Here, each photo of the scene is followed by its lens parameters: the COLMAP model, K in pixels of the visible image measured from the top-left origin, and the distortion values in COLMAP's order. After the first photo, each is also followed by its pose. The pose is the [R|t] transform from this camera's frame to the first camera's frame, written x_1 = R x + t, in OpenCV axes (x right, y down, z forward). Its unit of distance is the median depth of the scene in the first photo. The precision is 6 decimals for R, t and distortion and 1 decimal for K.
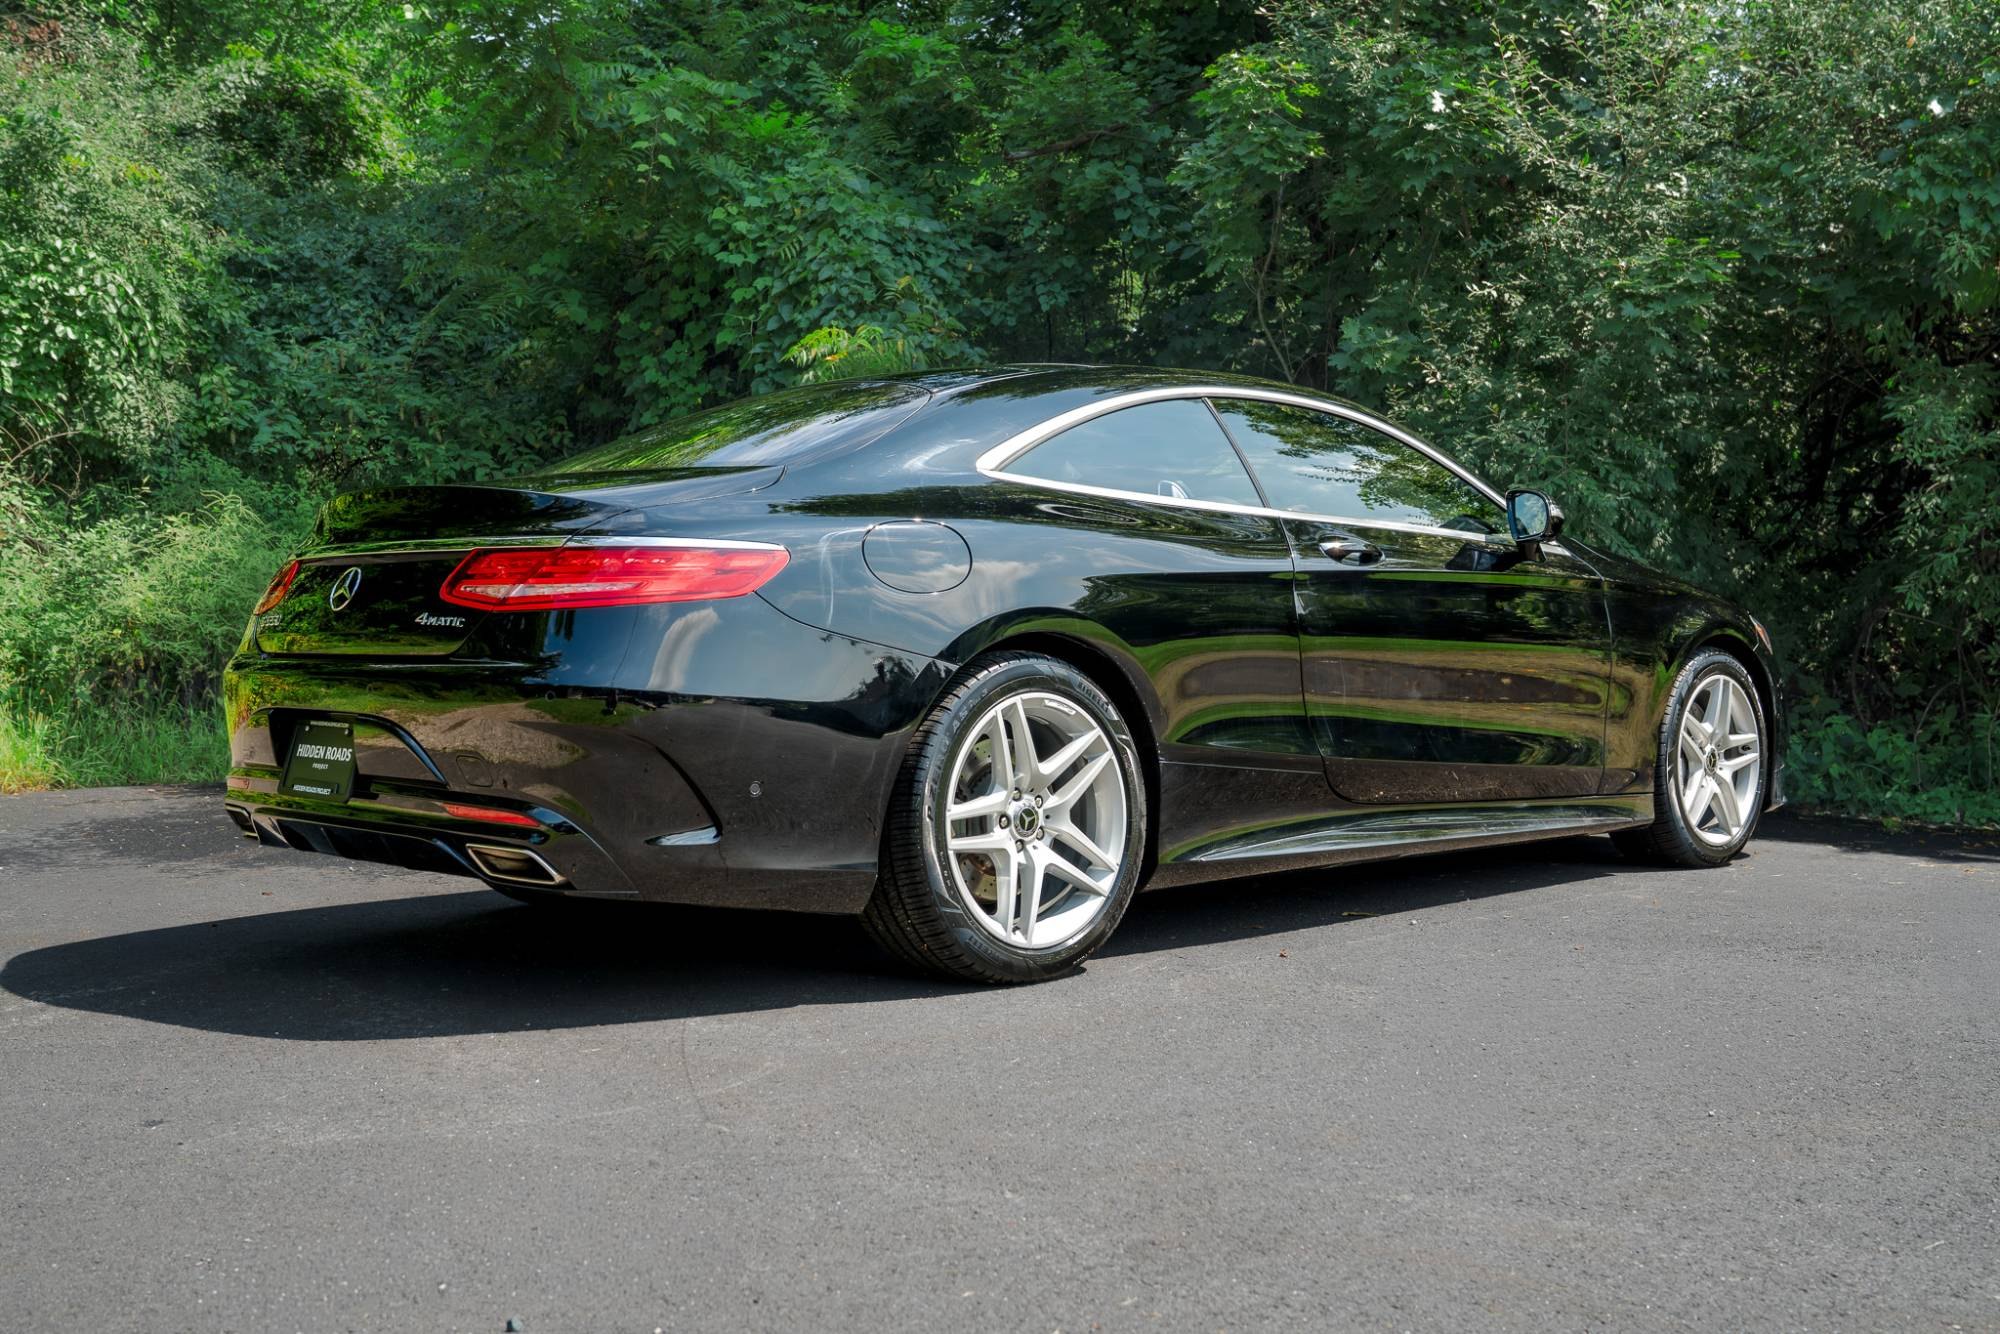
lens RADIAL K [[2038.3, 0, 1006.6], [0, 2038.3, 654.9], [0, 0, 1]] dist [-0.078153, 0.280982]
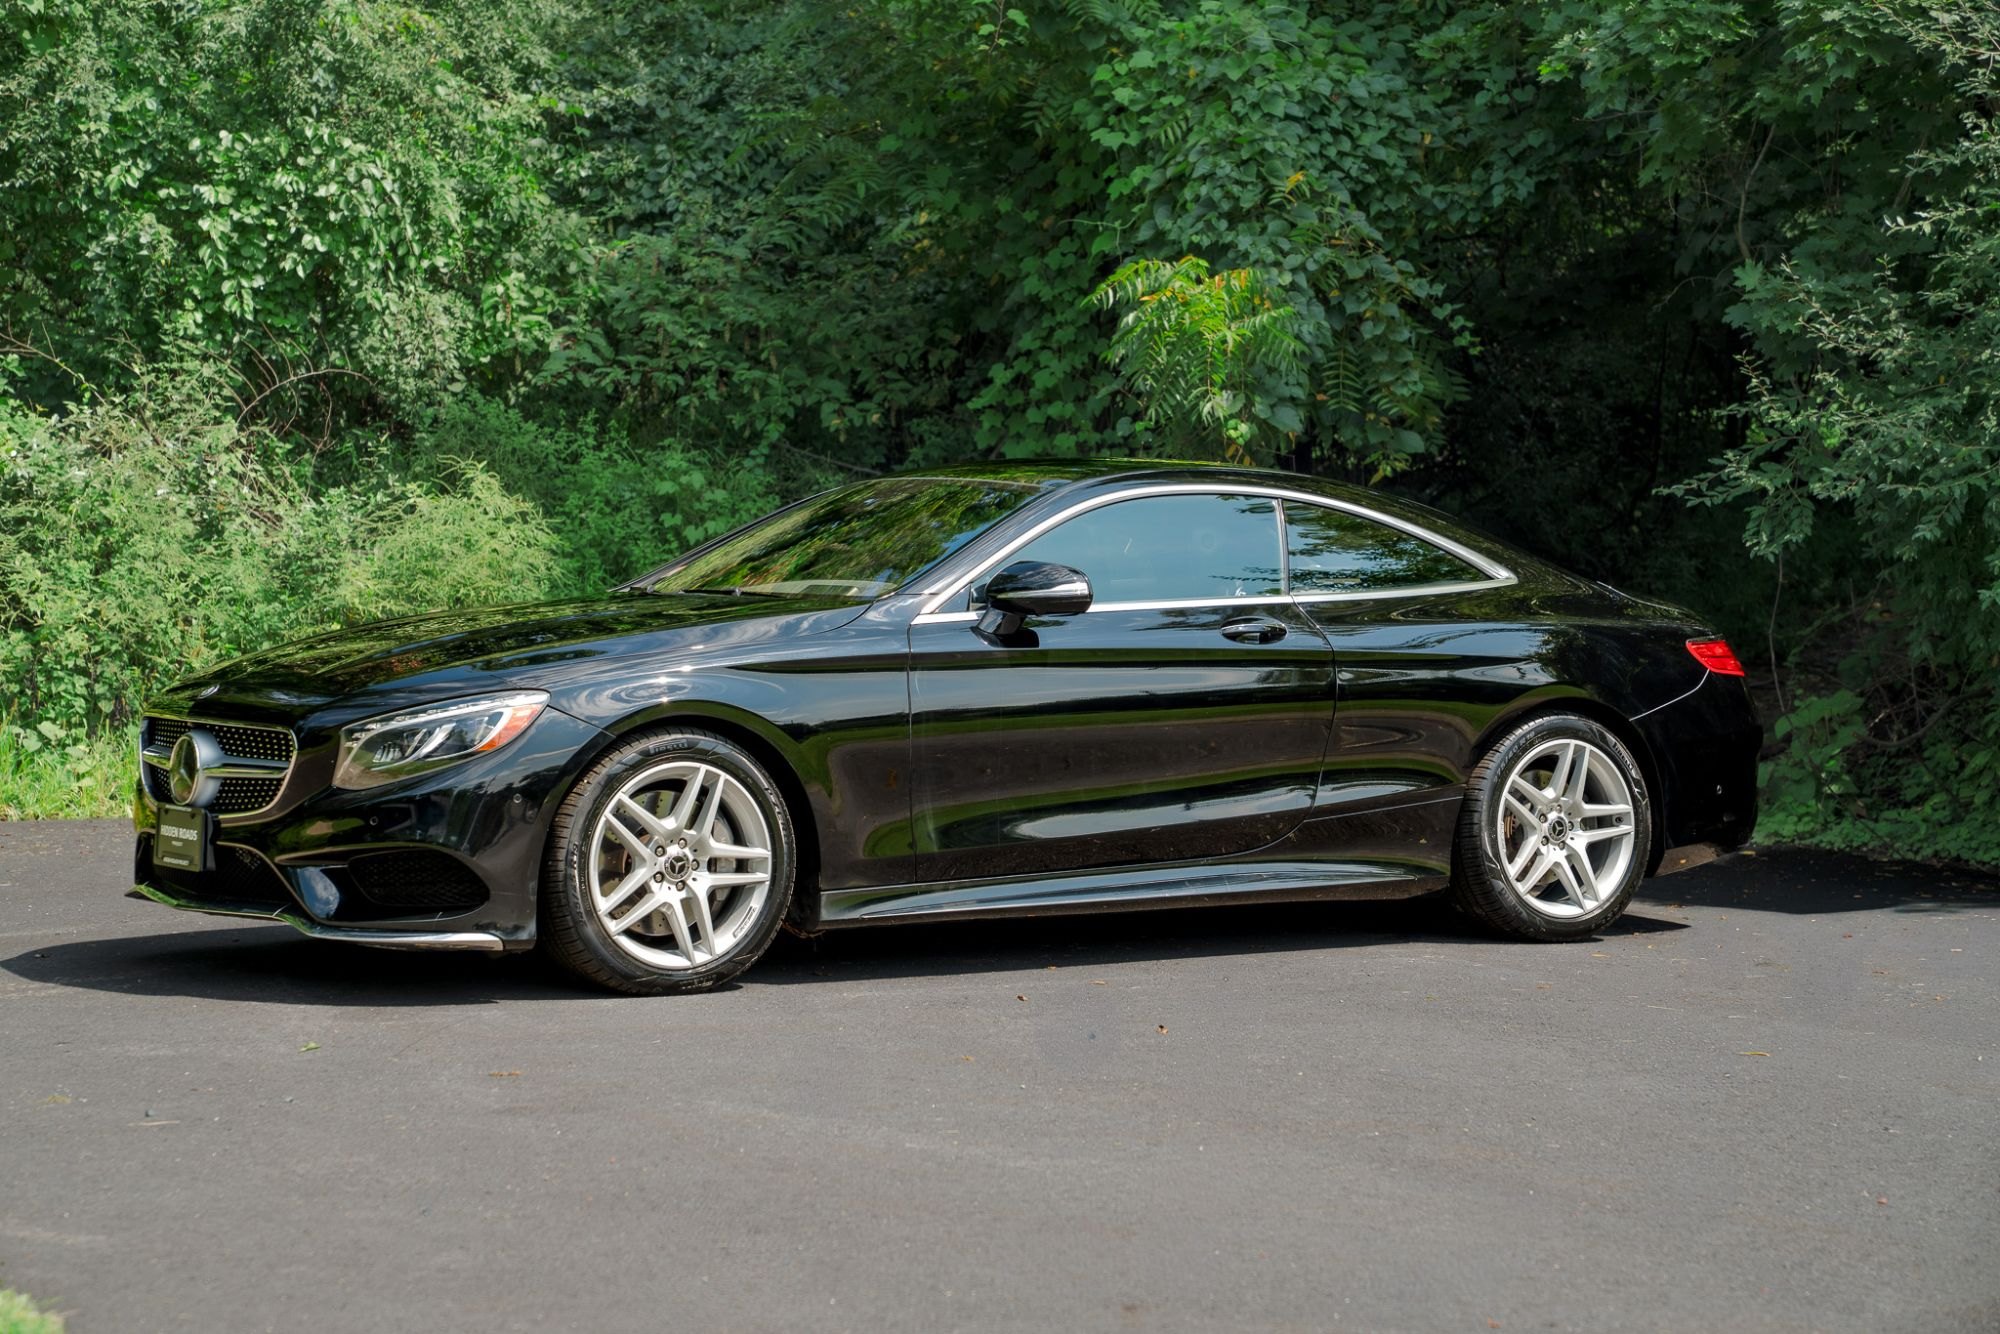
lens RADIAL K [[3769.8, 0, 988.7], [0, 3769.8, 677.1], [0, 0, 1]] dist [0.273097, 0.811106]
pose [[0.950322, 0.026537, -0.310135, 0.267429], [-0.020782, 0.999545, 0.021845, -0.024271], [0.310574, -0.014315, 0.950442, -0.363879]]
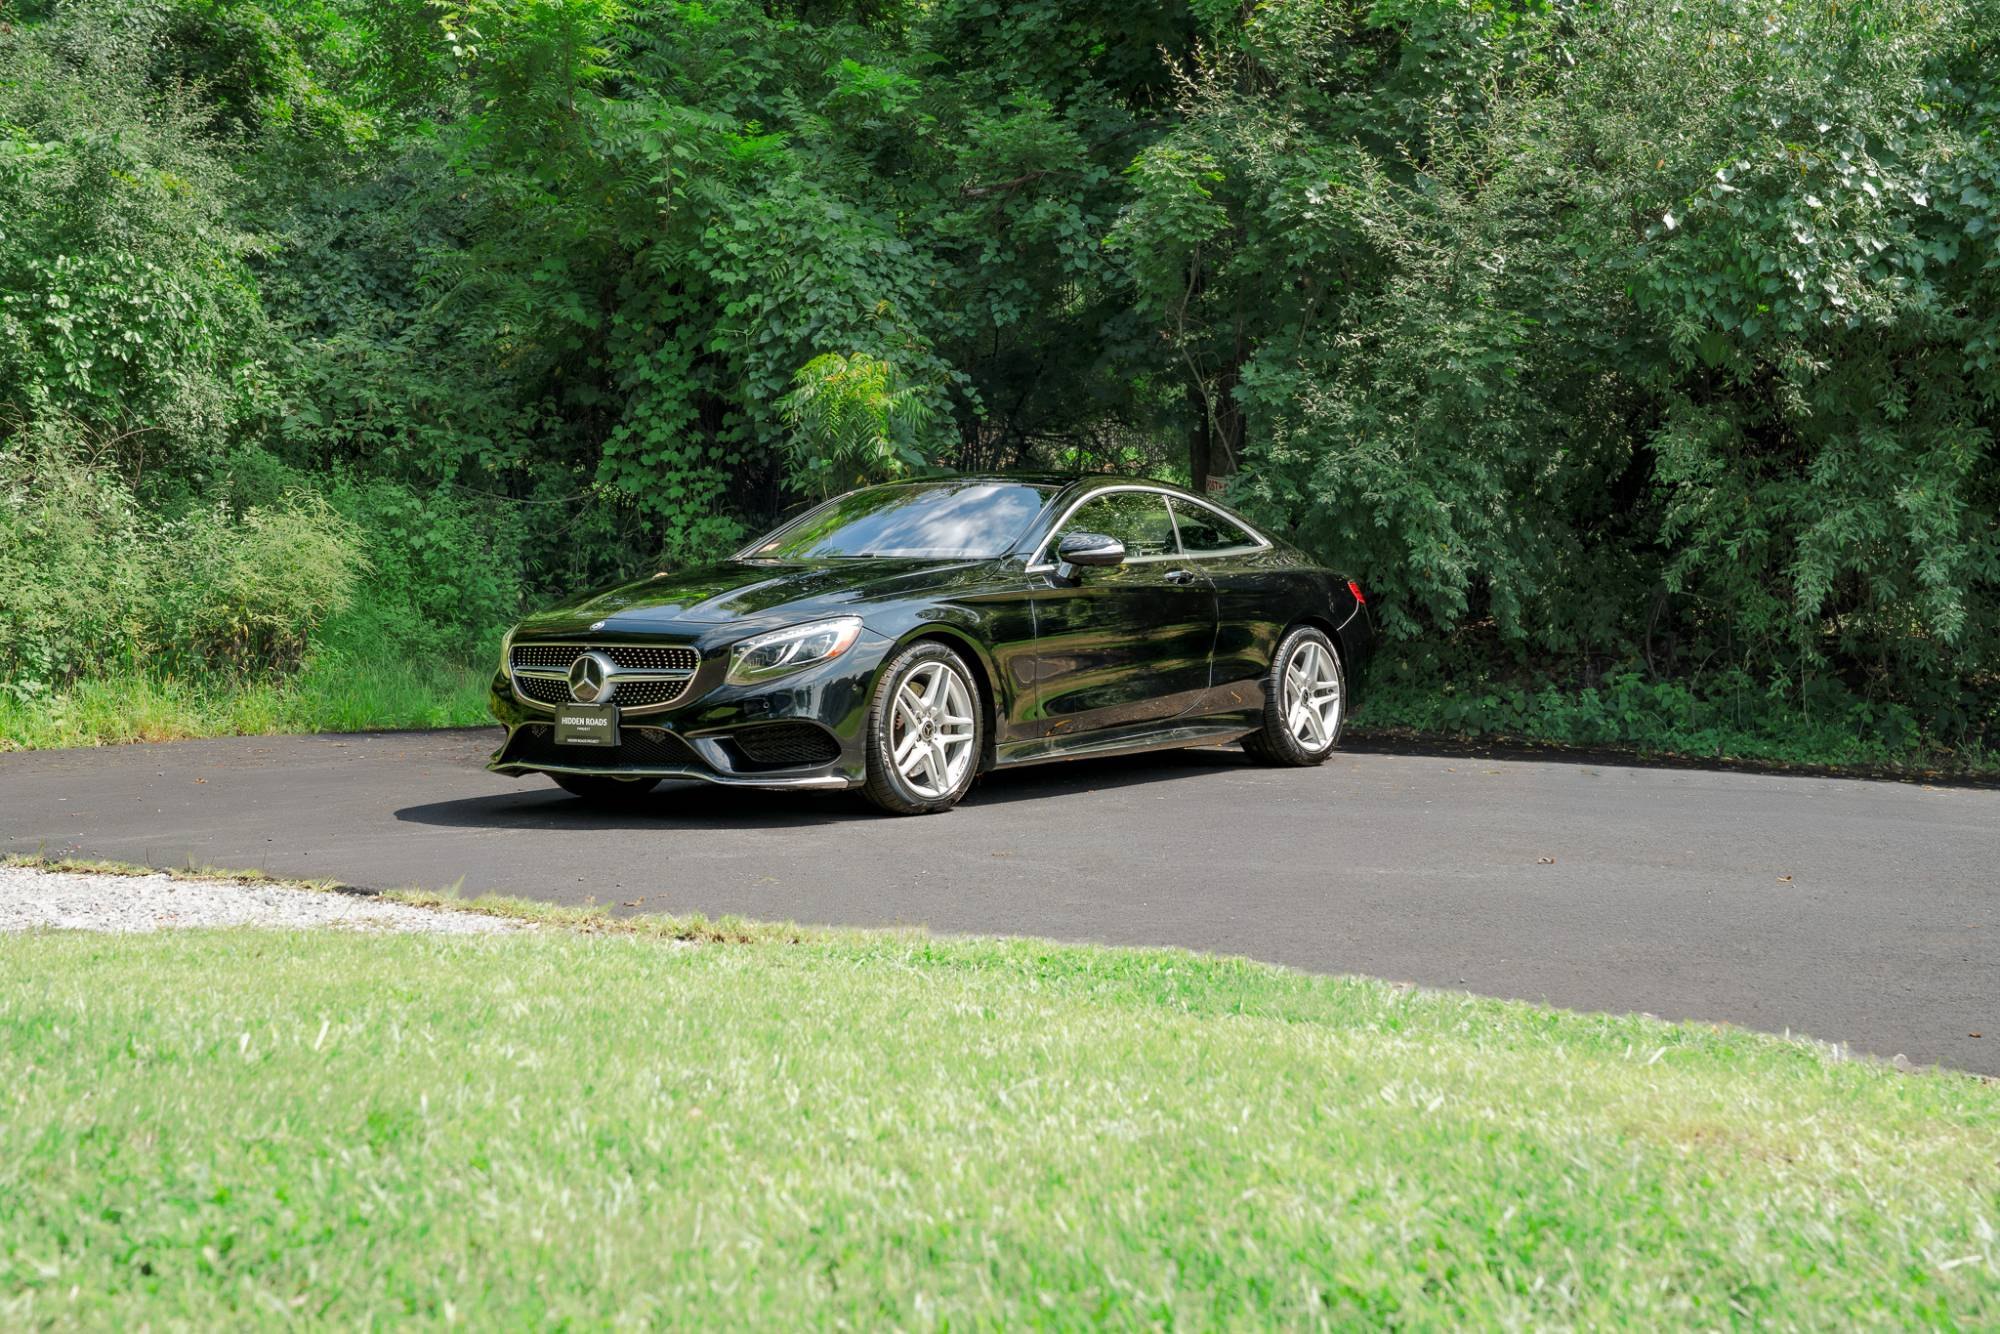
lens RADIAL K [[2593.3, 0, 1001.2], [0, 2593.3, 652.4], [0, 0, 1]] dist [0.037469, 0.383254]
pose [[0.999398, 0.000161, 0.034706, -0.030861], [-0.000644, 0.999903, 0.013889, -0.003920], [-0.034700, -0.013903, 0.999301, -0.469791]]
